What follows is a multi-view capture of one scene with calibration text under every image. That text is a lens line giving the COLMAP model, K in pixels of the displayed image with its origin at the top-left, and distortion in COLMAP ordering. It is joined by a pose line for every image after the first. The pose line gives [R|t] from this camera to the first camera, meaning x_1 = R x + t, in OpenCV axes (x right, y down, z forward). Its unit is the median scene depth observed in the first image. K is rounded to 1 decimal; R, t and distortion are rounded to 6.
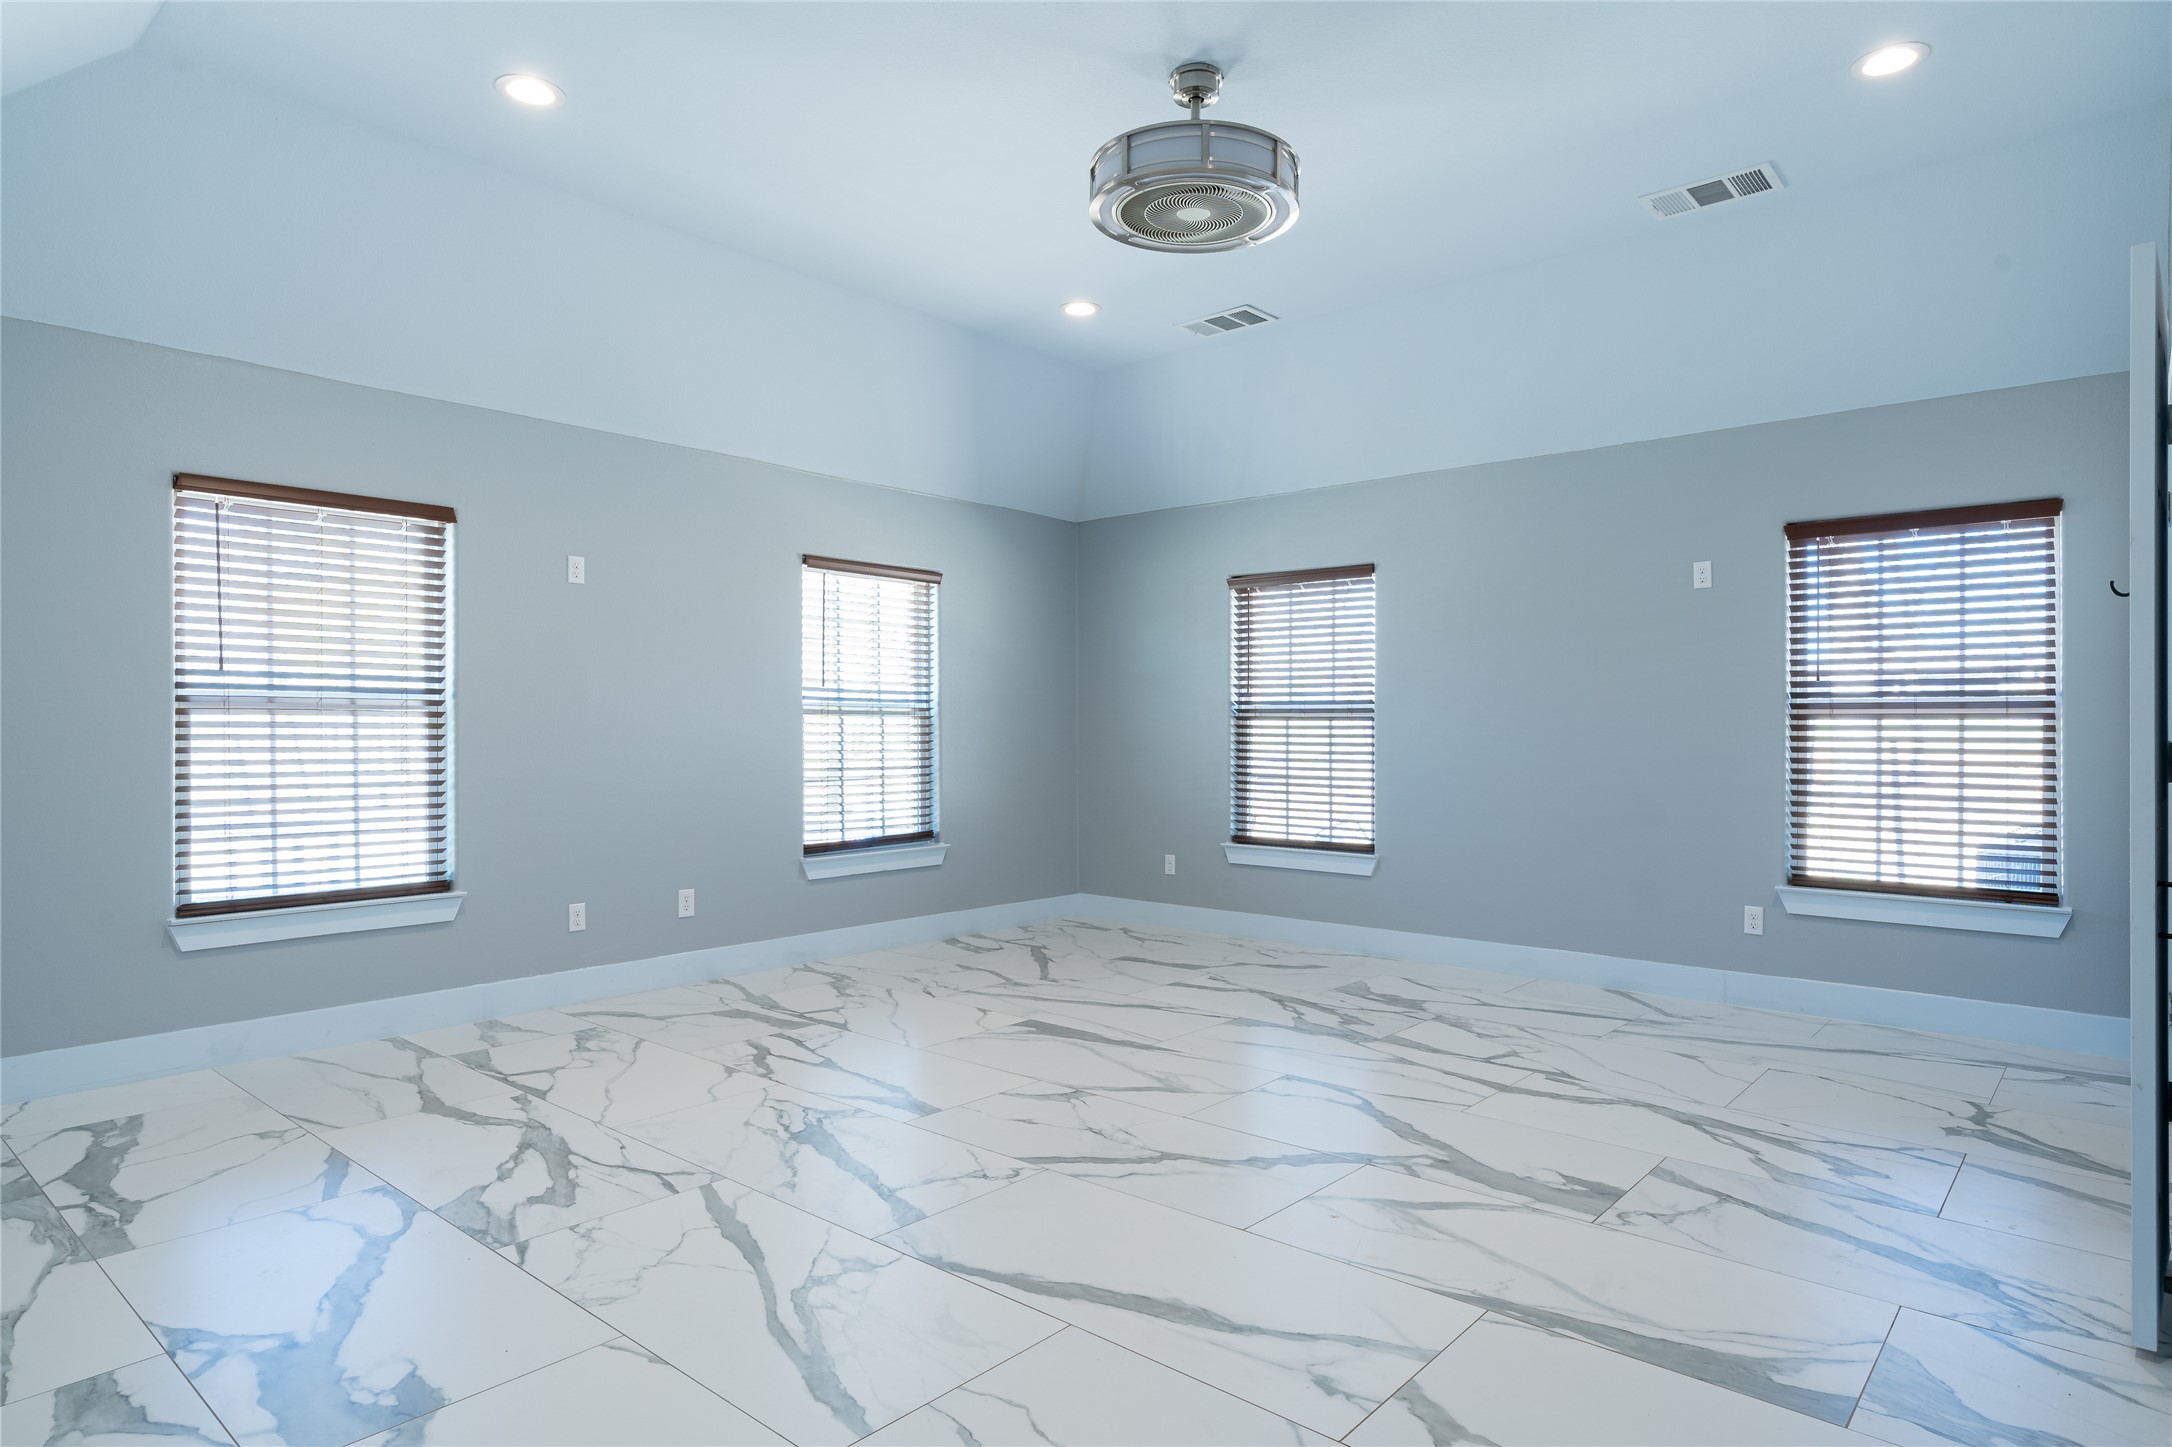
lens RADIAL K [[1240.0, 0, 1111.5], [0, 1240.0, 725.9], [0, 0, 1]] dist [-0.006805, 0.002646]
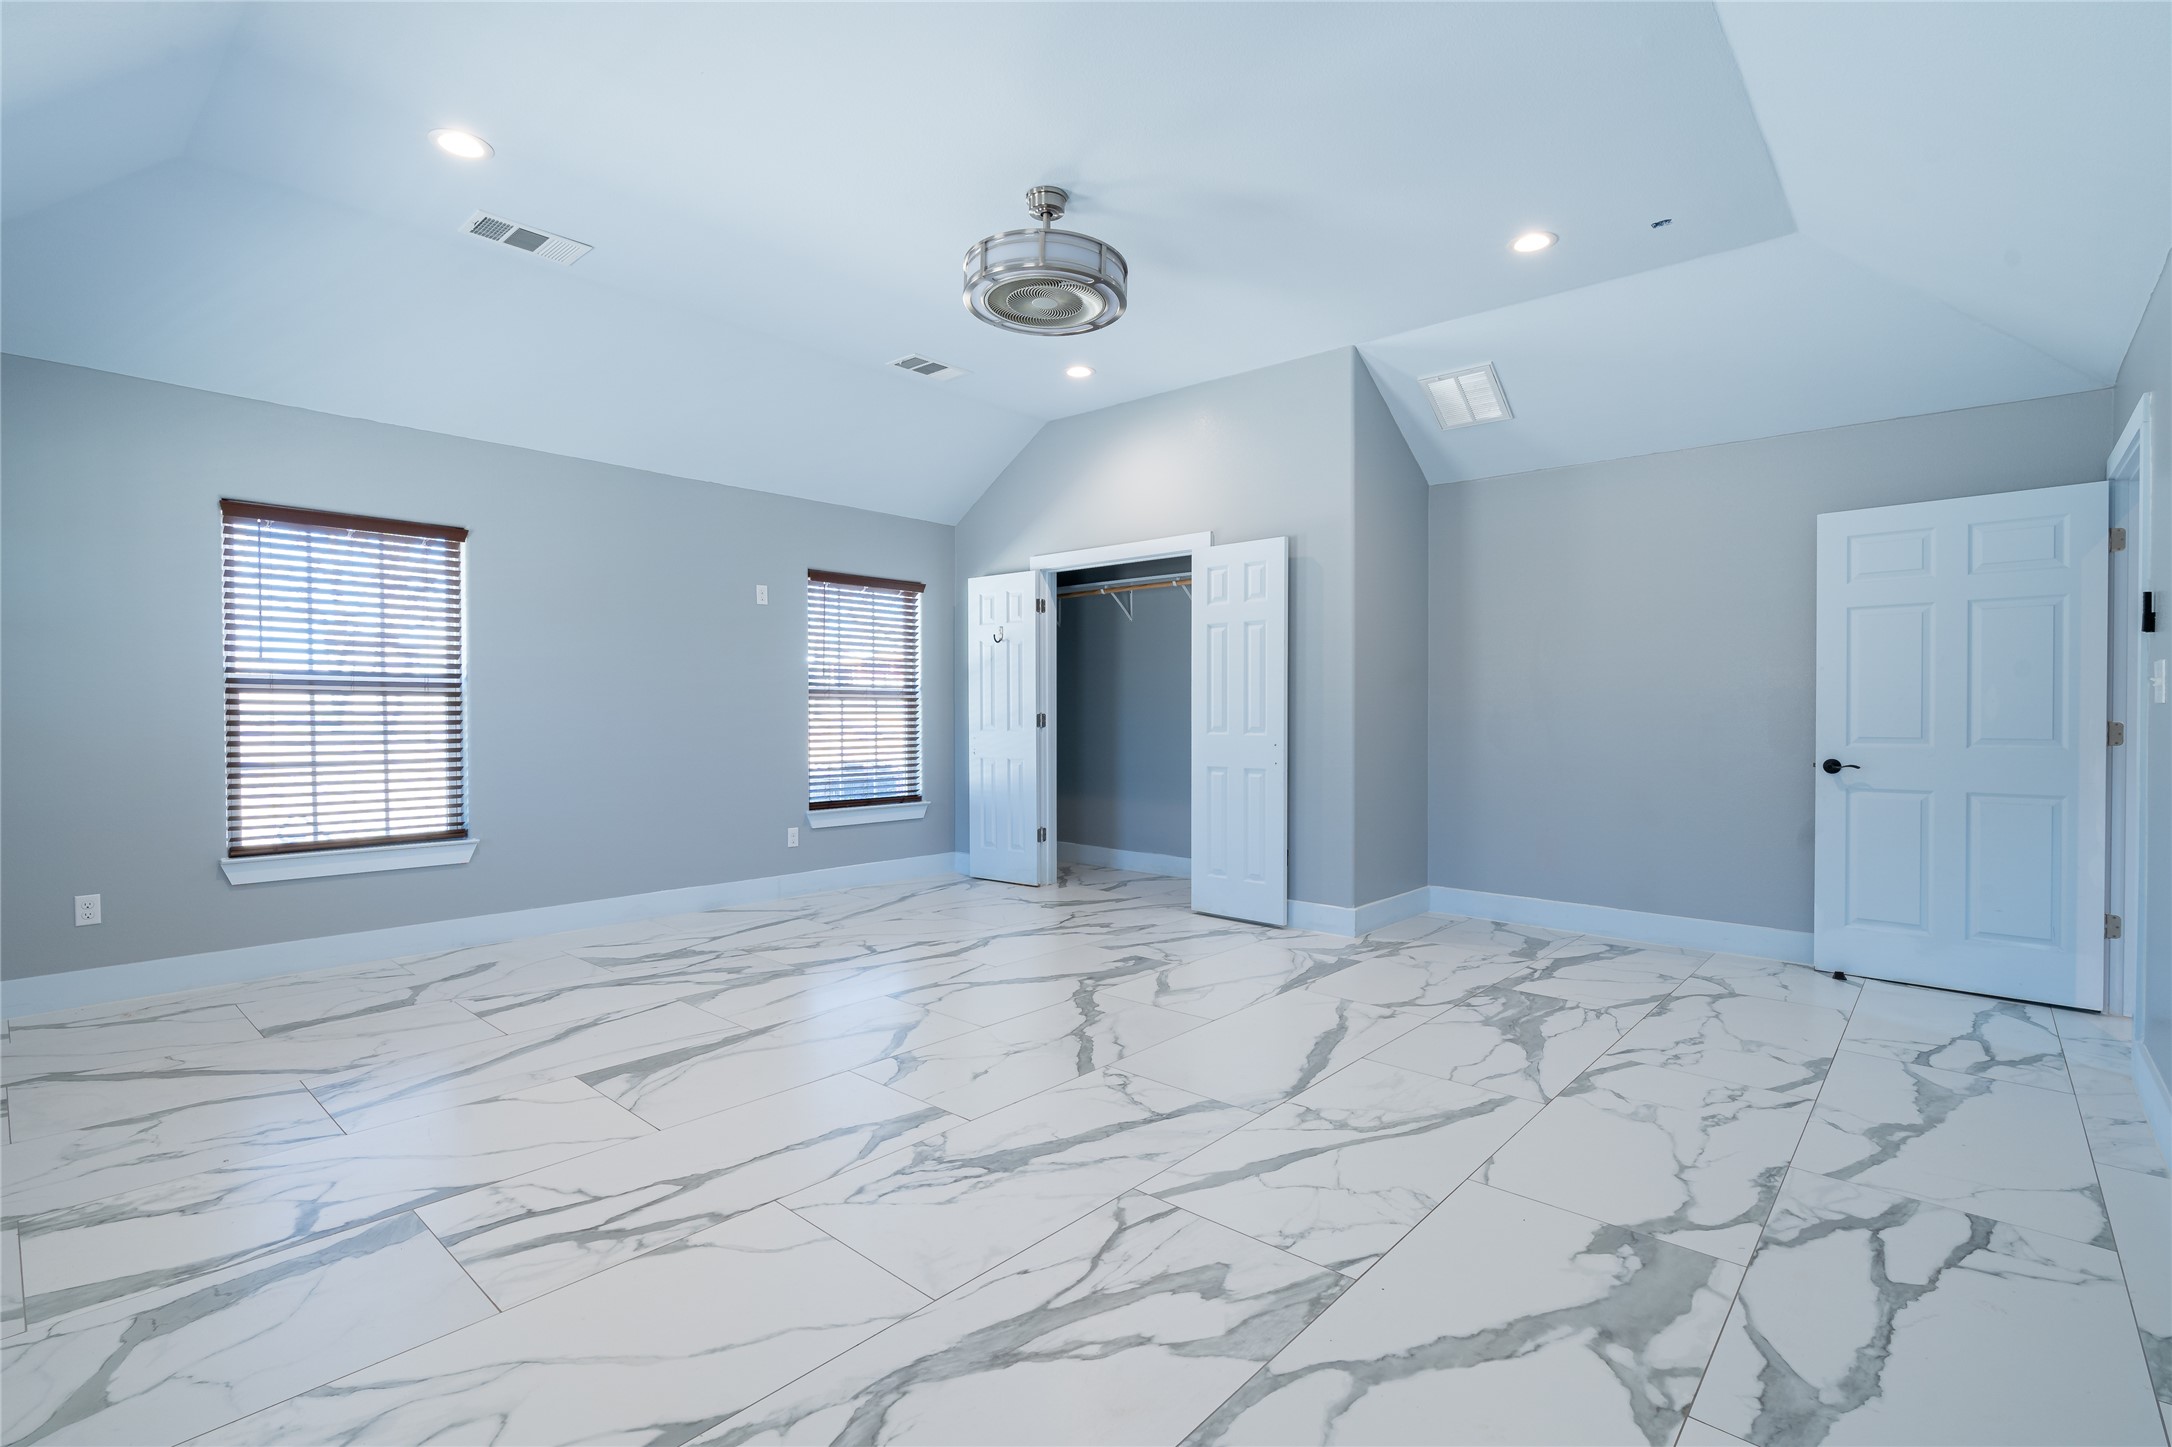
lens RADIAL K [[987.3, 0, 1109.0], [0, 987.3, 713.4], [0, 0, 1]] dist [-0.002721, -0.000310]
pose [[0.009244, -0.007659, 0.999928, -1.001530], [-0.006949, 0.999946, 0.007724, -0.001236], [-0.999933, -0.007020, 0.009190, 0.959992]]
